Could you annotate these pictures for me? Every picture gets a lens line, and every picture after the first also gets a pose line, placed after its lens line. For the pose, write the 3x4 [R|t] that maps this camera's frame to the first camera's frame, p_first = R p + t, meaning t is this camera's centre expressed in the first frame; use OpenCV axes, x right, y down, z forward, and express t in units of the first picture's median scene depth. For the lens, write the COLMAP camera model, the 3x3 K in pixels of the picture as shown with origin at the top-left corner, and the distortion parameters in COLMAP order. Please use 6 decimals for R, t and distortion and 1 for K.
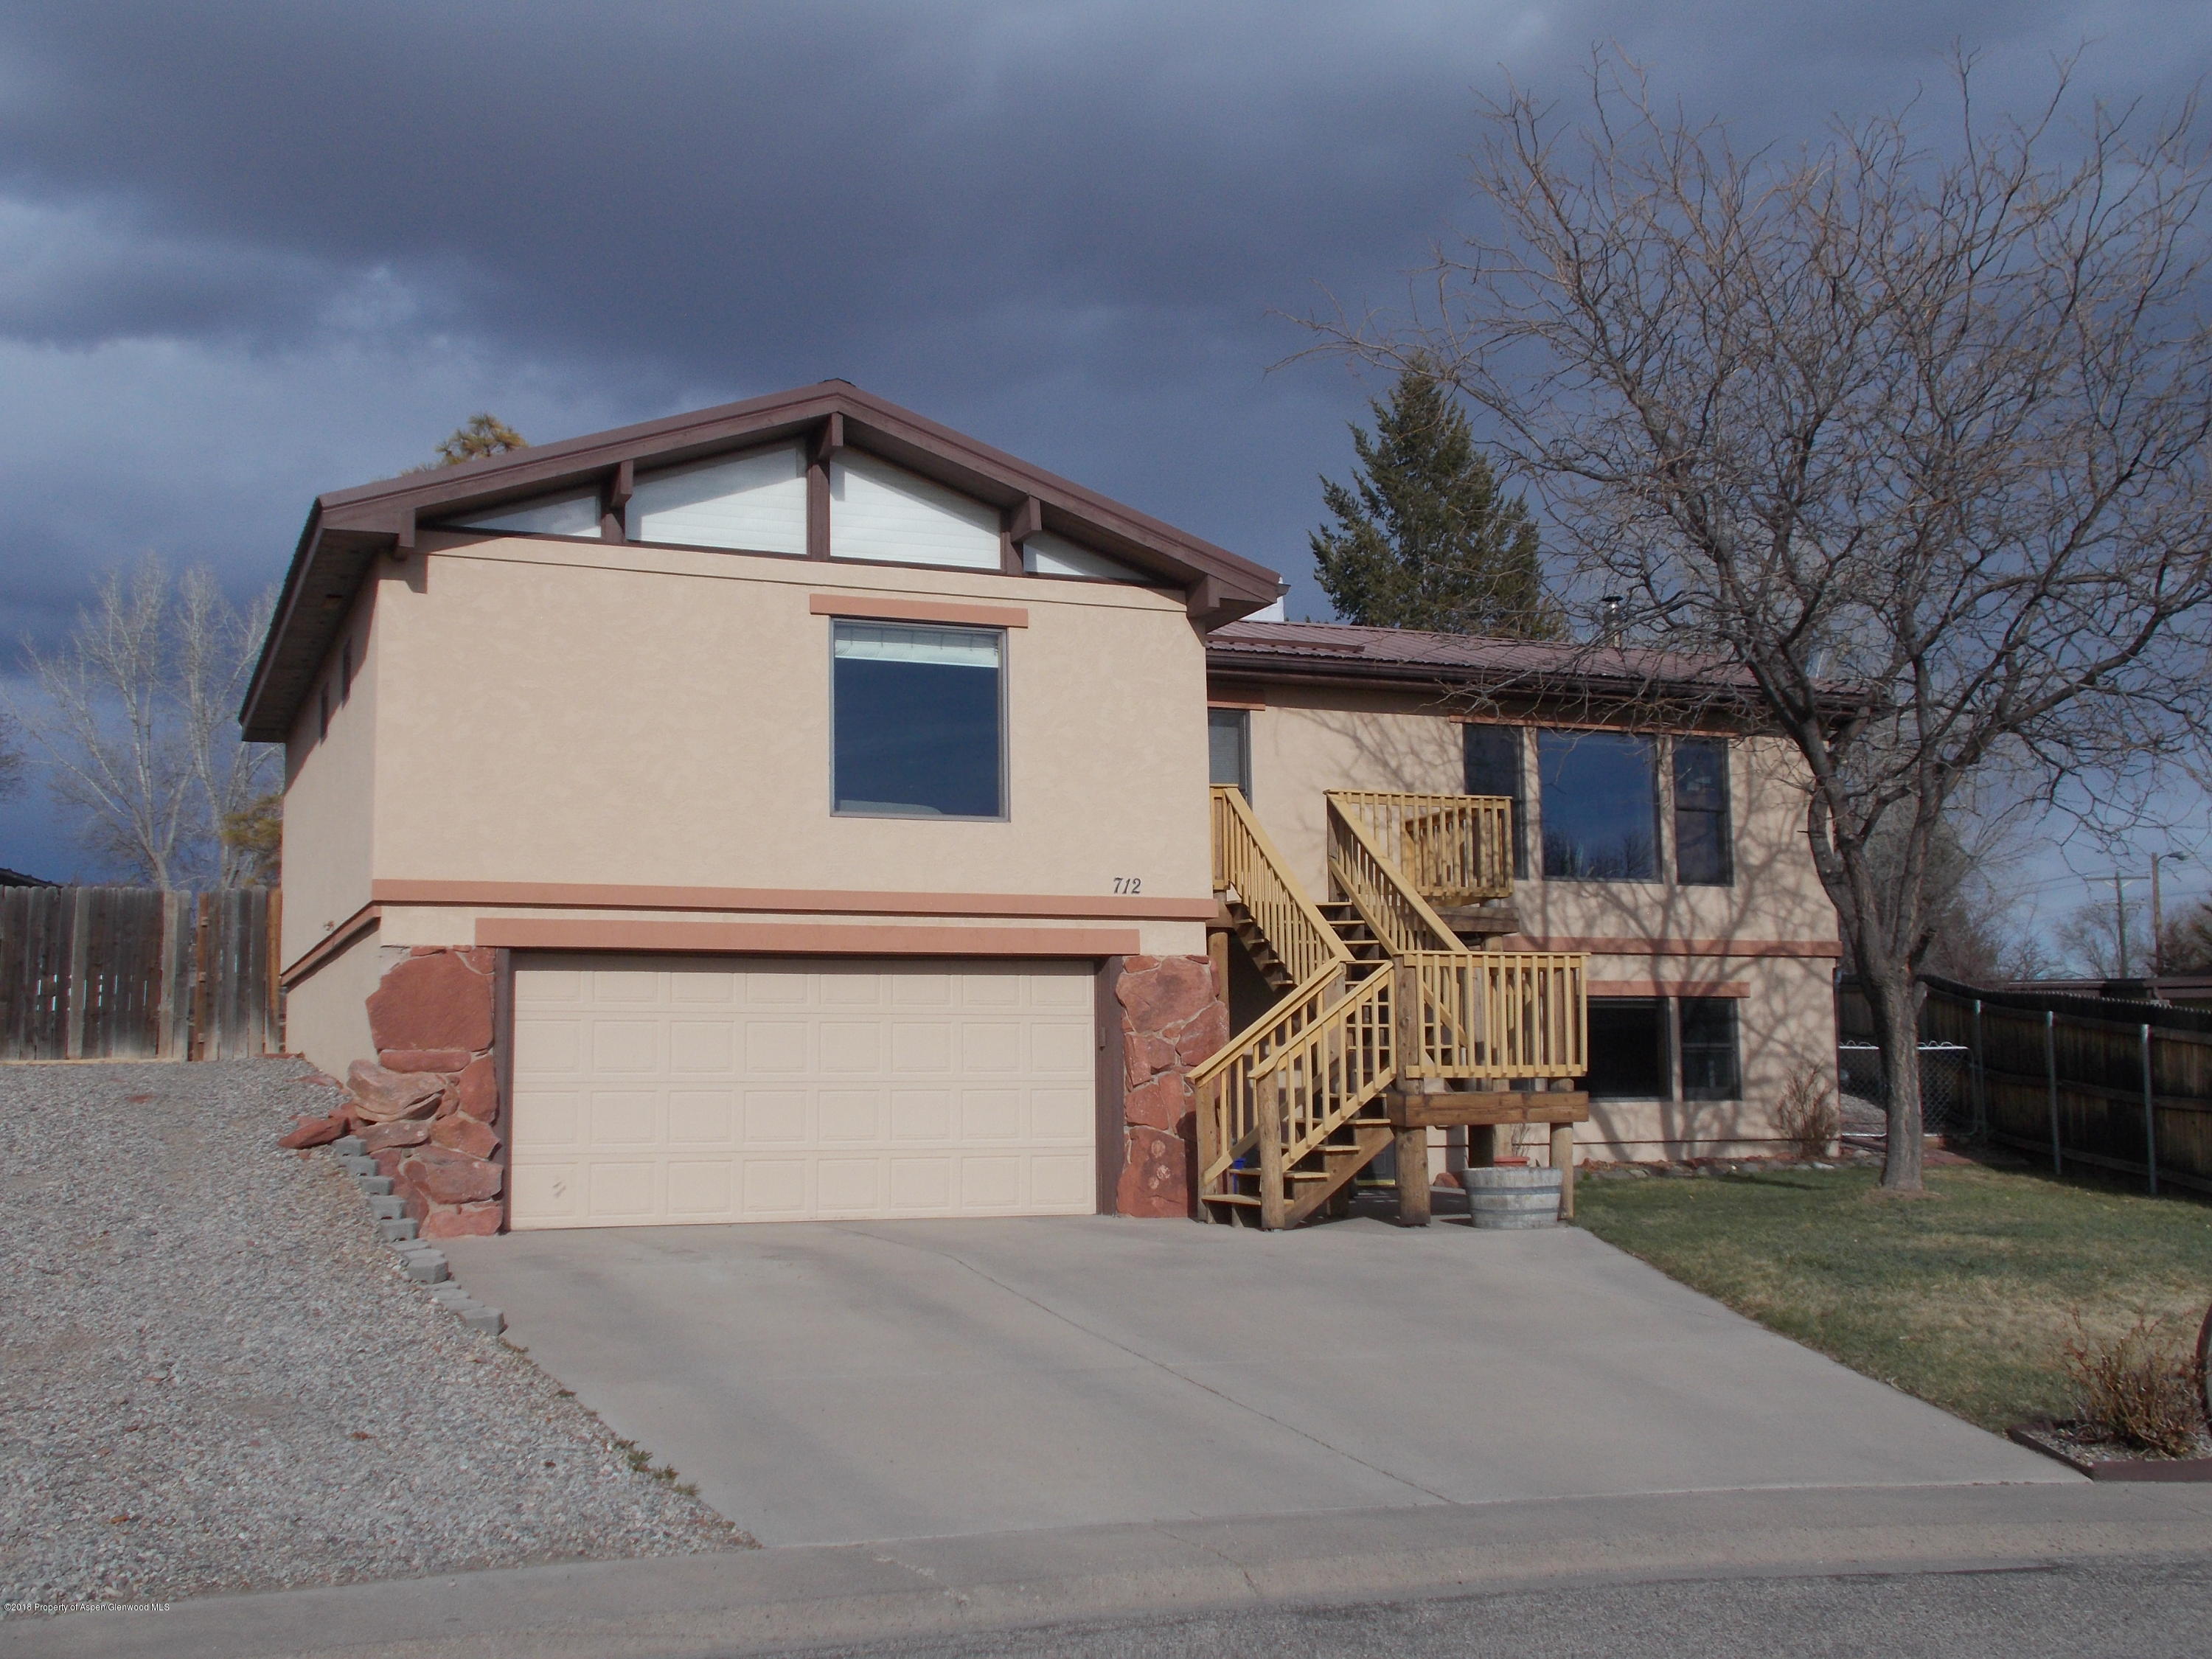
lens RADIAL K [[2585.3, 0, 1106.0], [0, 2585.3, 829.5], [0, 0, 1]] dist [0.148906, -0.002924]
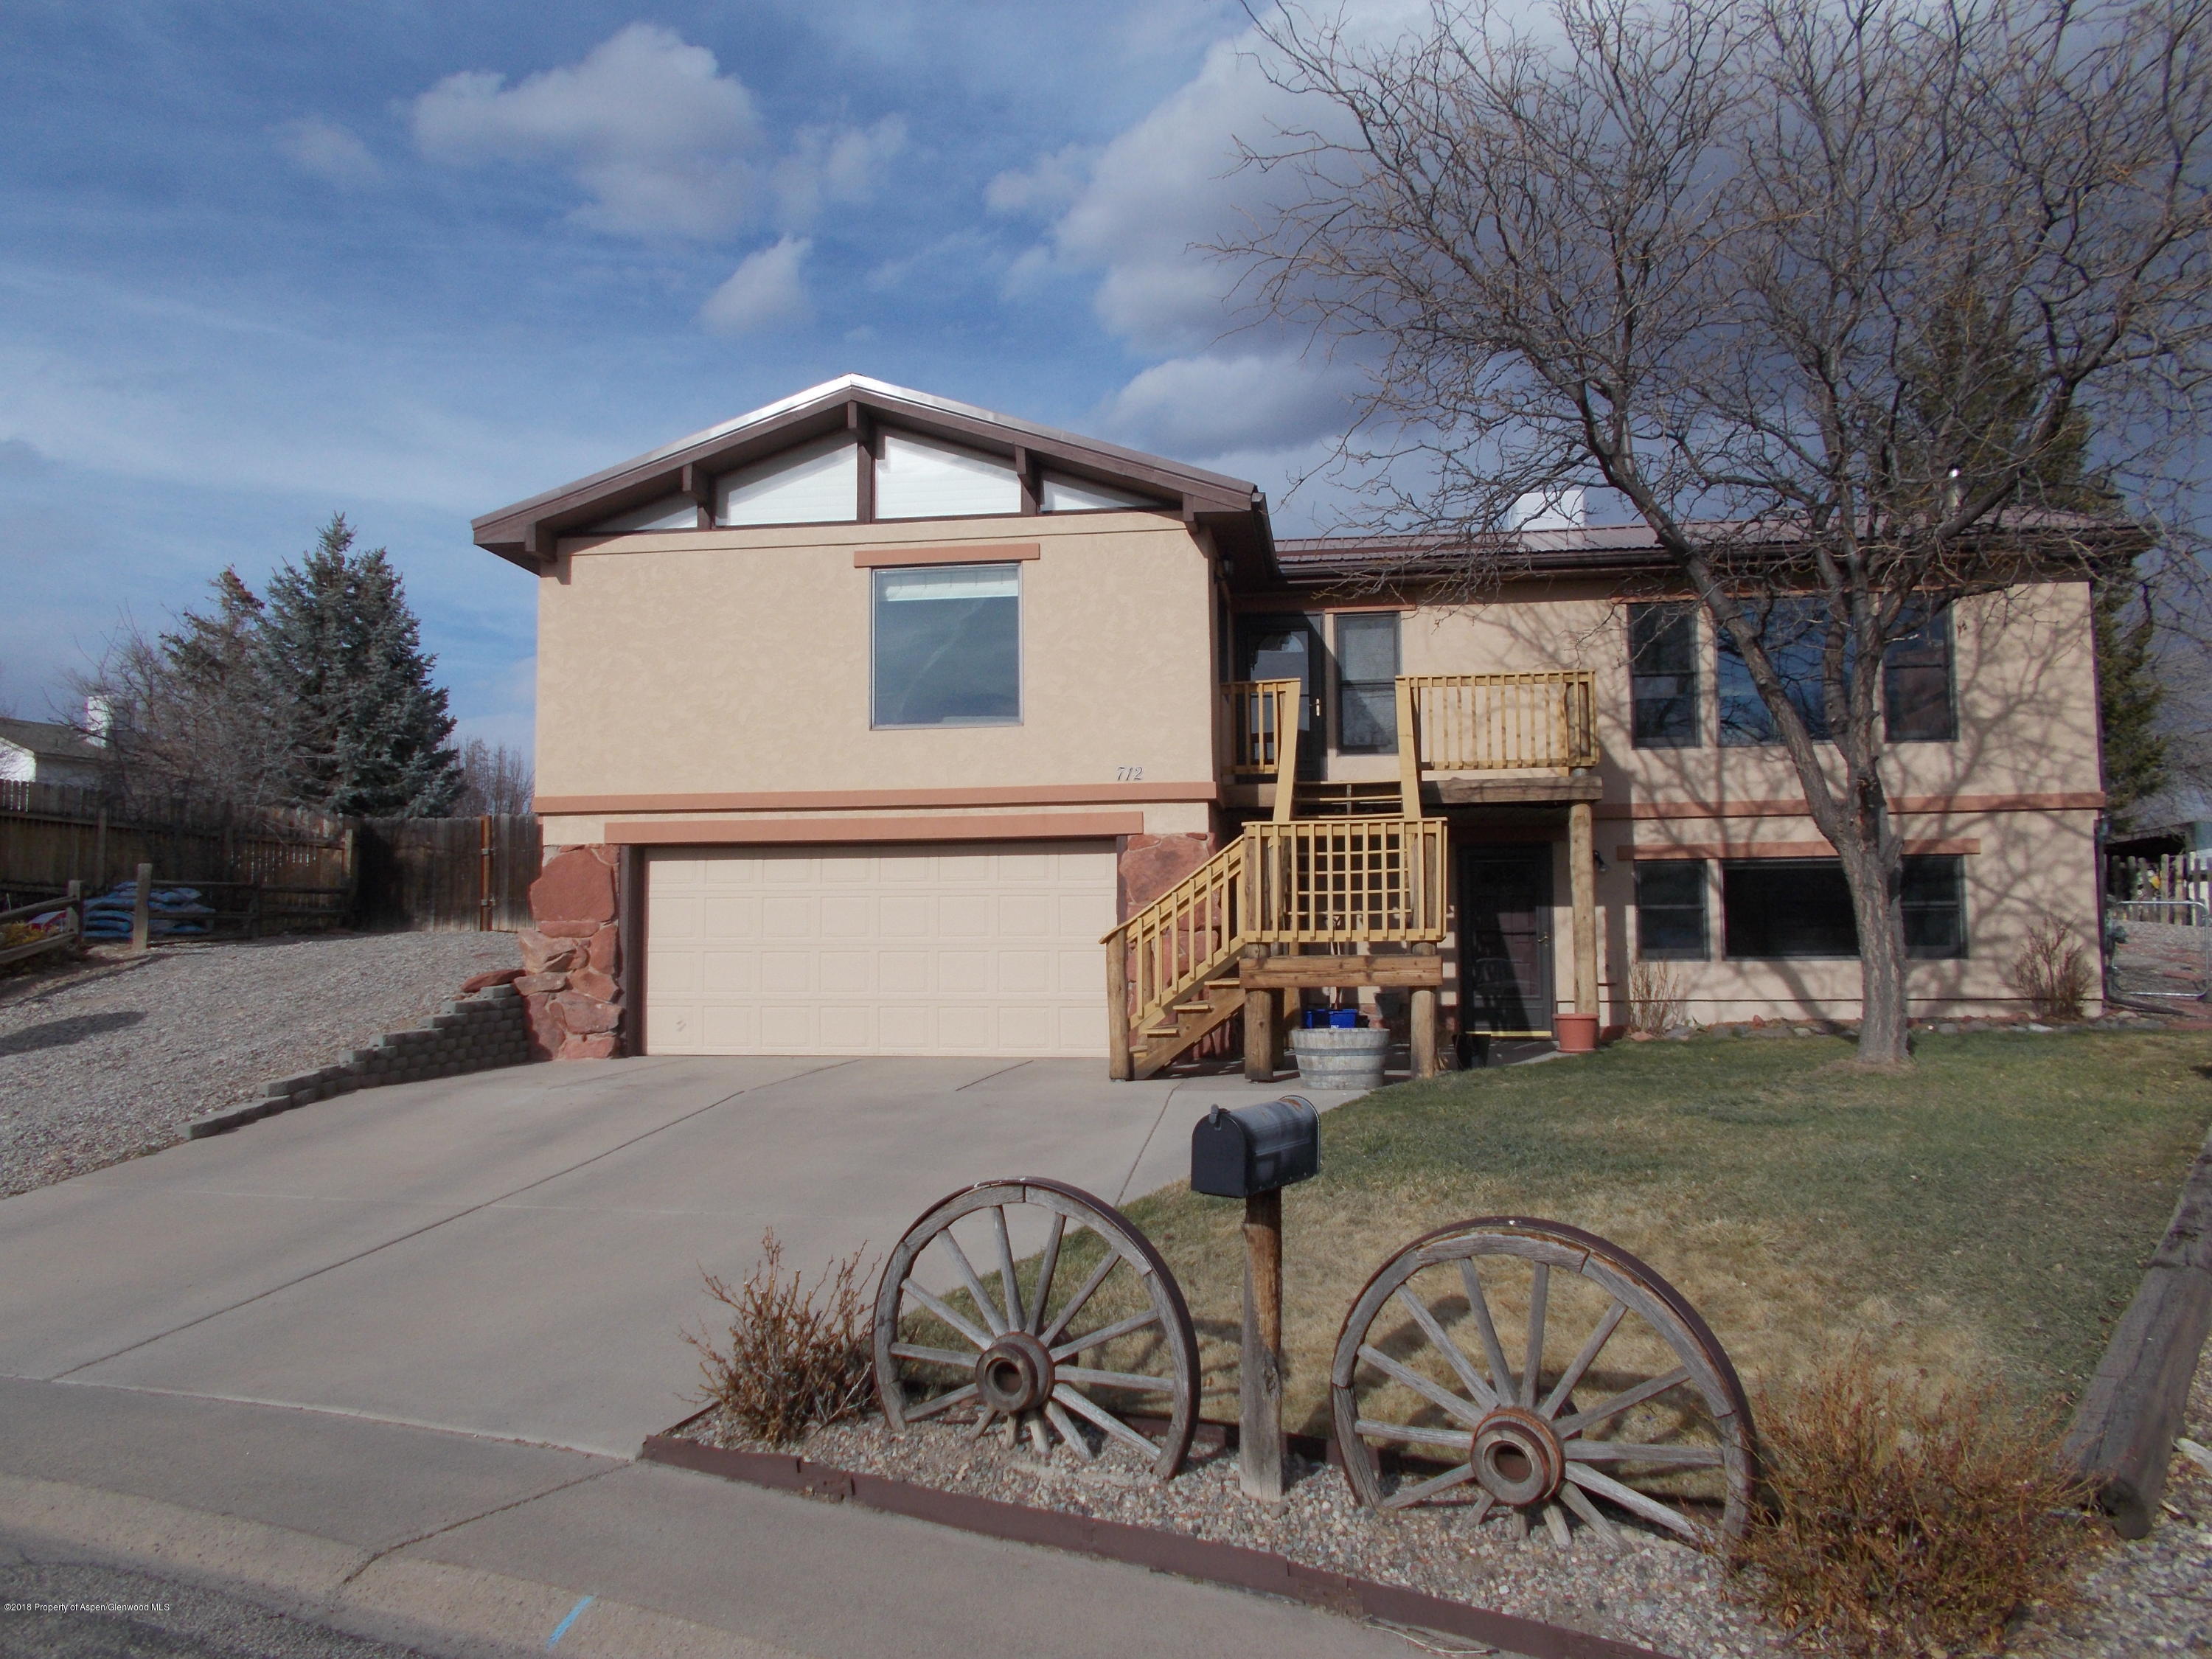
lens RADIAL K [[1717.2, 0, 1106.0], [0, 1717.2, 829.5], [0, 0, 1]] dist [0.053157, 0.001810]
pose [[0.842236, -0.034818, -0.537984, 0.324220], [0.055114, 0.998245, 0.021677, 0.023175], [0.536284, -0.047908, 0.842677, 0.279475]]
